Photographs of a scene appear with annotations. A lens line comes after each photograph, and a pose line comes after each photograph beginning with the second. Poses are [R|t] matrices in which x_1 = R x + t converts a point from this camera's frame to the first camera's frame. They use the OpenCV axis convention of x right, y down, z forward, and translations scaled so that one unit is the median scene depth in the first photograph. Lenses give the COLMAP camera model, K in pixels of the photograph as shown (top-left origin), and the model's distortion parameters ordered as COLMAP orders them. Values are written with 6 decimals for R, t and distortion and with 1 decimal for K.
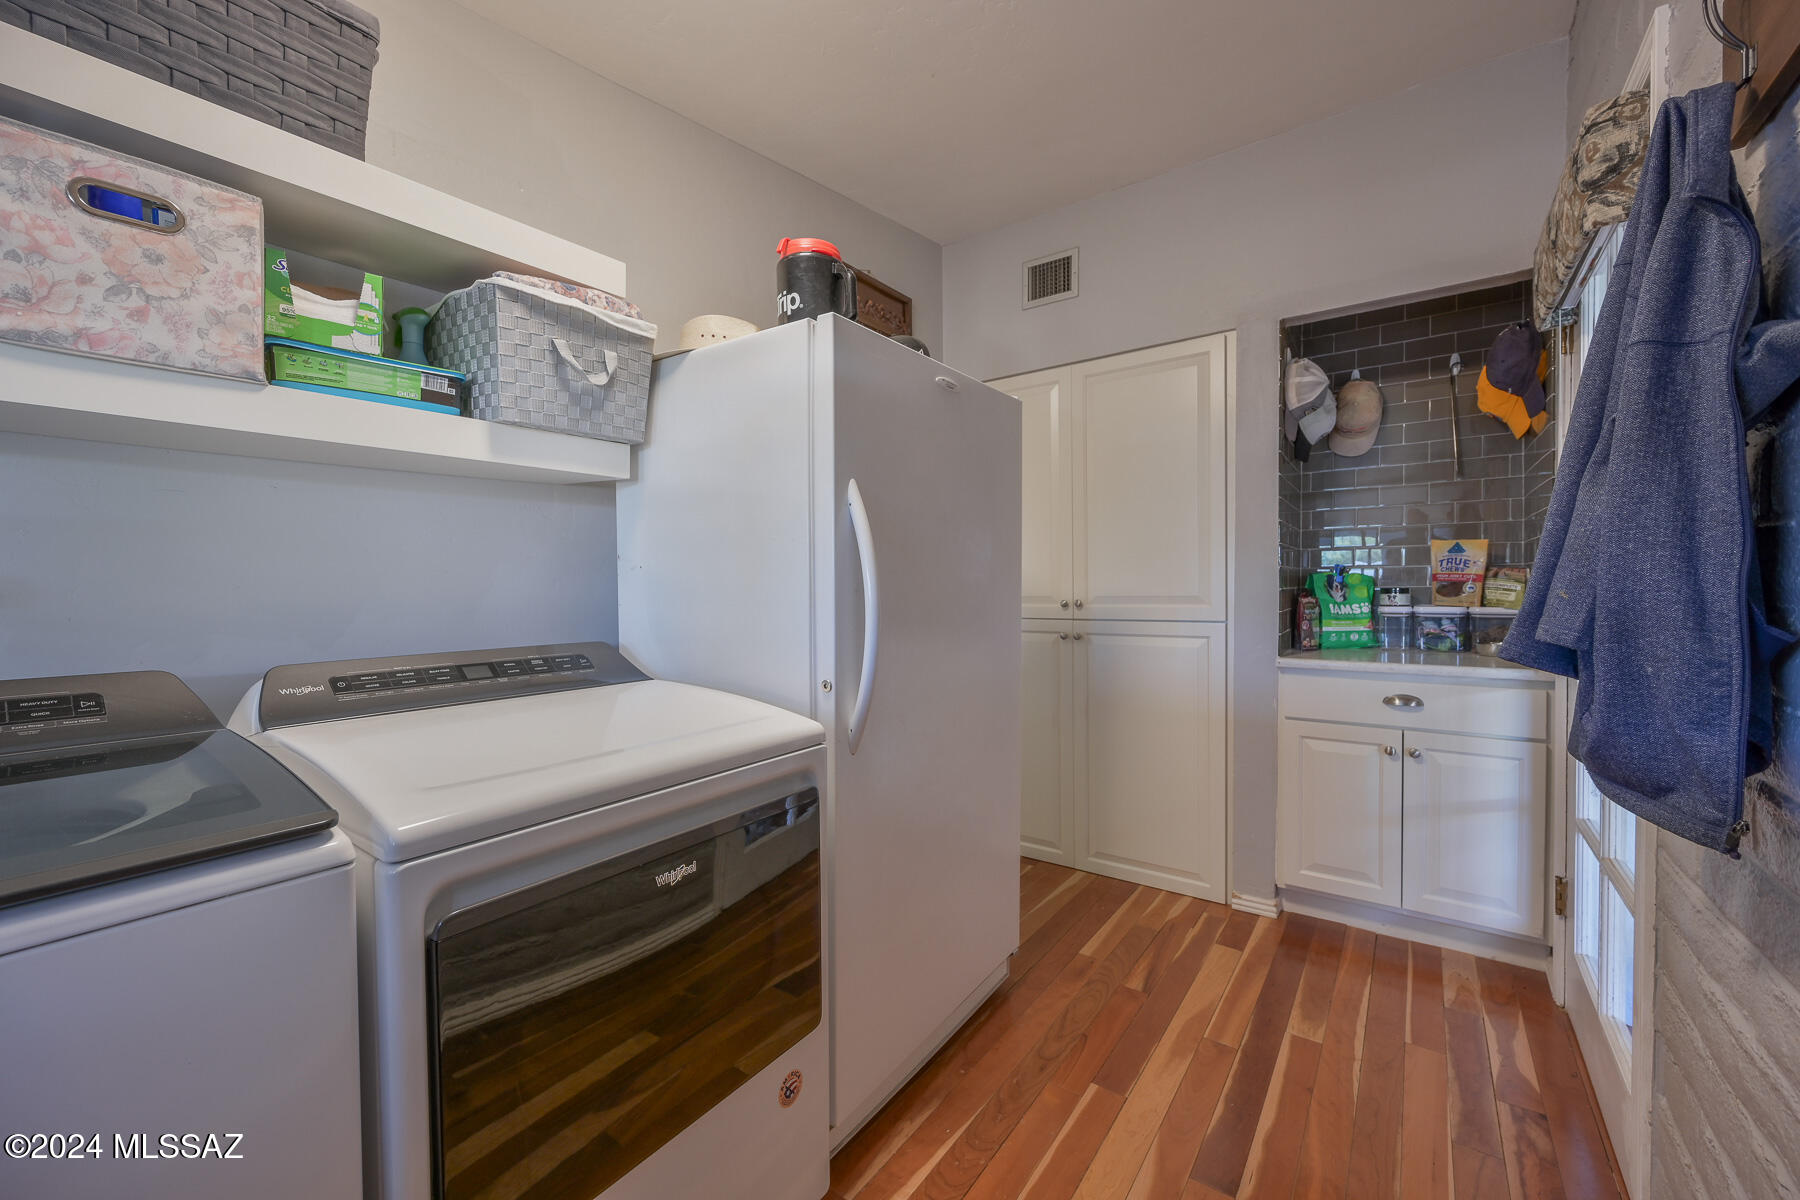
lens RADIAL K [[714.7, 0, 899.3], [0, 714.7, 600.6], [0, 0, 1]] dist [-0.001273, 0.000245]
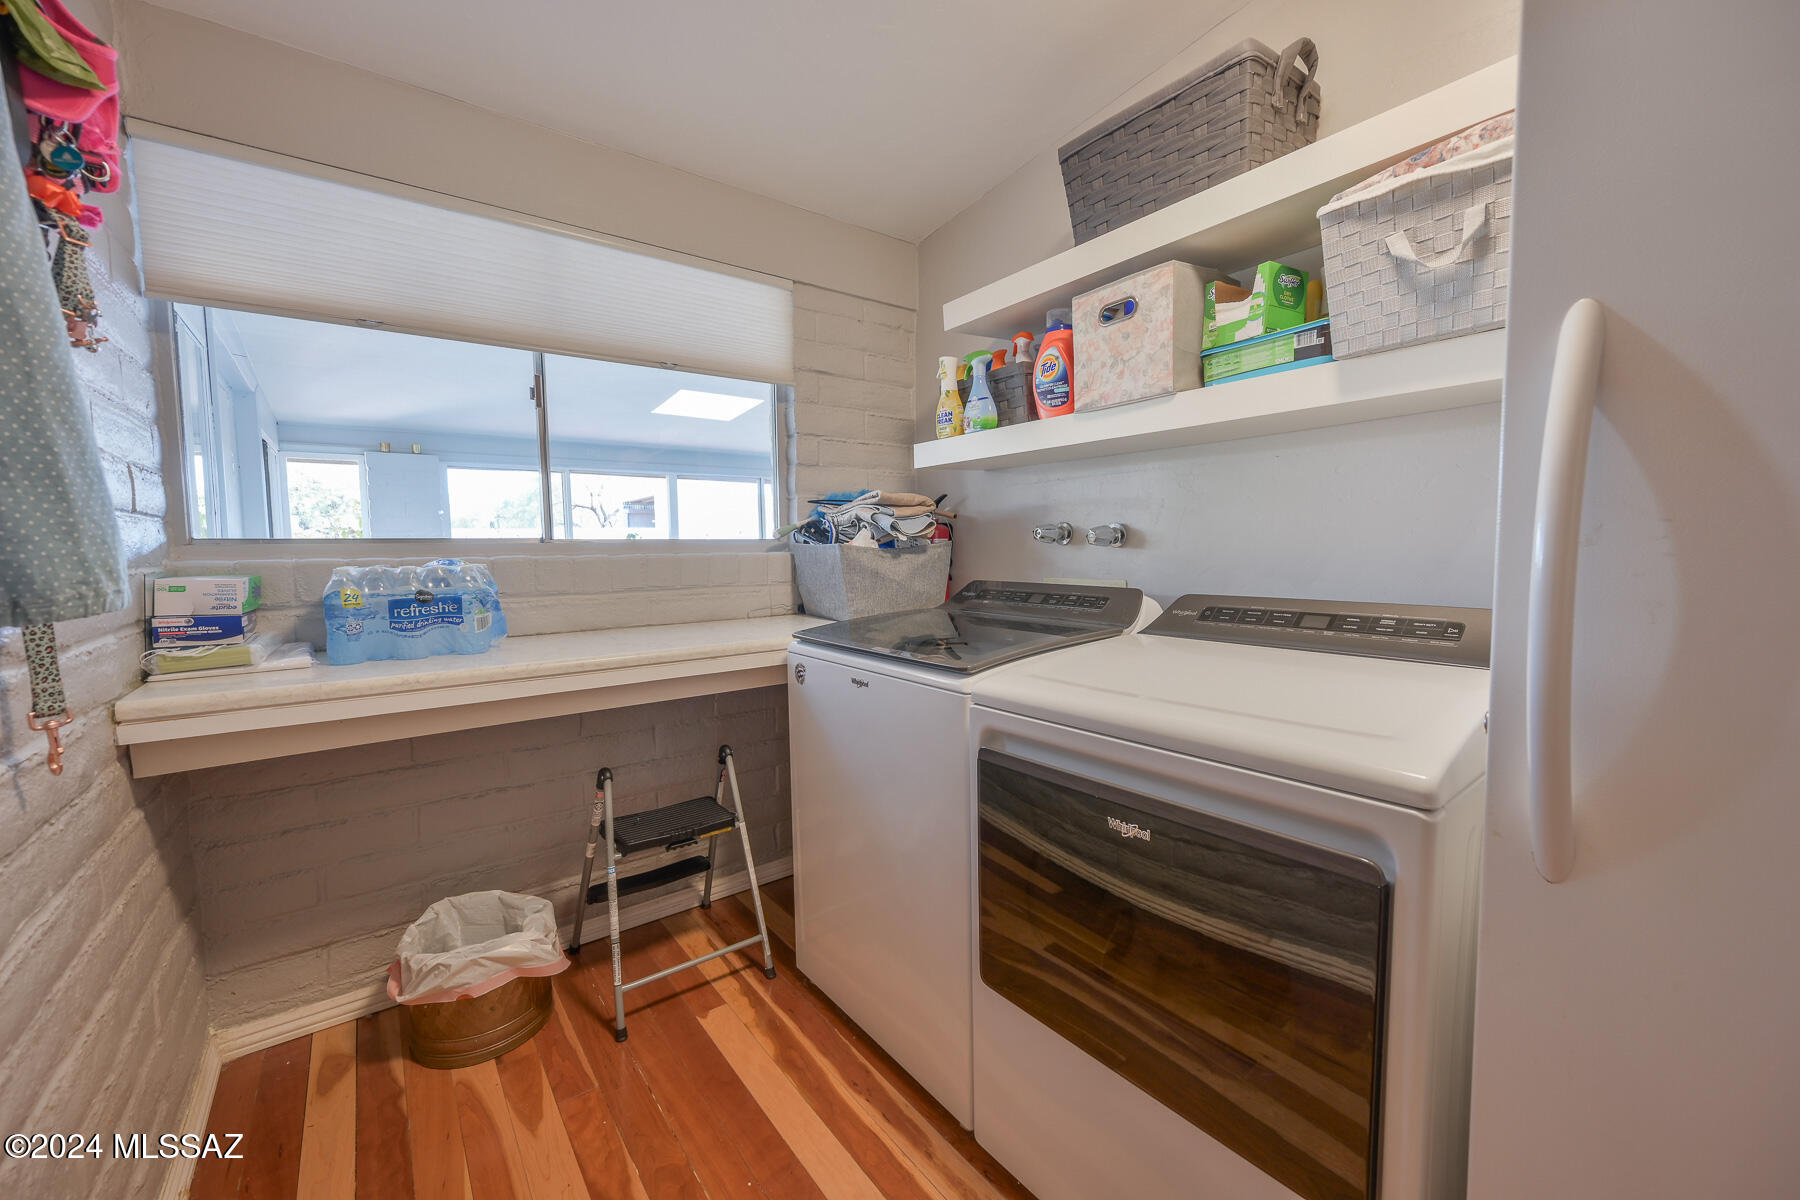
lens RADIAL K [[714.7, 0, 901.5], [0, 714.7, 594.6], [0, 0, 1]] dist [-0.001273, 0.000245]
pose [[-0.282339, 0.075436, -0.956344, 0.595396], [-0.007406, 0.996702, 0.080806, -0.016014], [0.959286, 0.029897, -0.280849, 0.826029]]
